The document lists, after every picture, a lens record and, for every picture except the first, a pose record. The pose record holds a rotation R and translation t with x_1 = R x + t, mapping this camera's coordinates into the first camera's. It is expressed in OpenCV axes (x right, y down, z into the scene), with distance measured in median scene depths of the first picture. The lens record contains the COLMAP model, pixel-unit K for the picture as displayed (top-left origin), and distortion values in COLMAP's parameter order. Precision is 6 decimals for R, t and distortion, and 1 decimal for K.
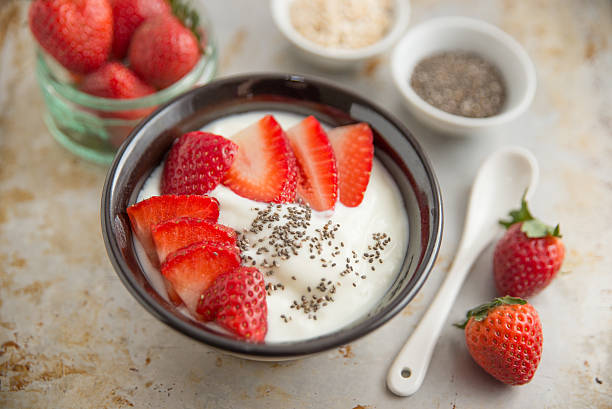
lens RADIAL K [[1081.2, 0, 306.0], [0, 1081.2, 204.5], [0, 0, 1]] dist [-0.002886, -0.099349]
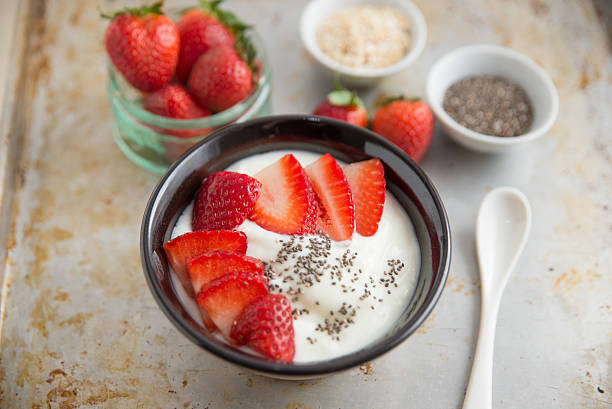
lens RADIAL K [[1125.9, 0, 306.0], [0, 1125.9, 204.5], [0, 0, 1]] dist [0.026885, 0.147957]
pose [[0.999549, -0.030020, 0.000586, -0.020025], [0.030025, 0.999420, -0.016076, -0.013755], [-0.000103, 0.016086, 0.999871, -0.141692]]
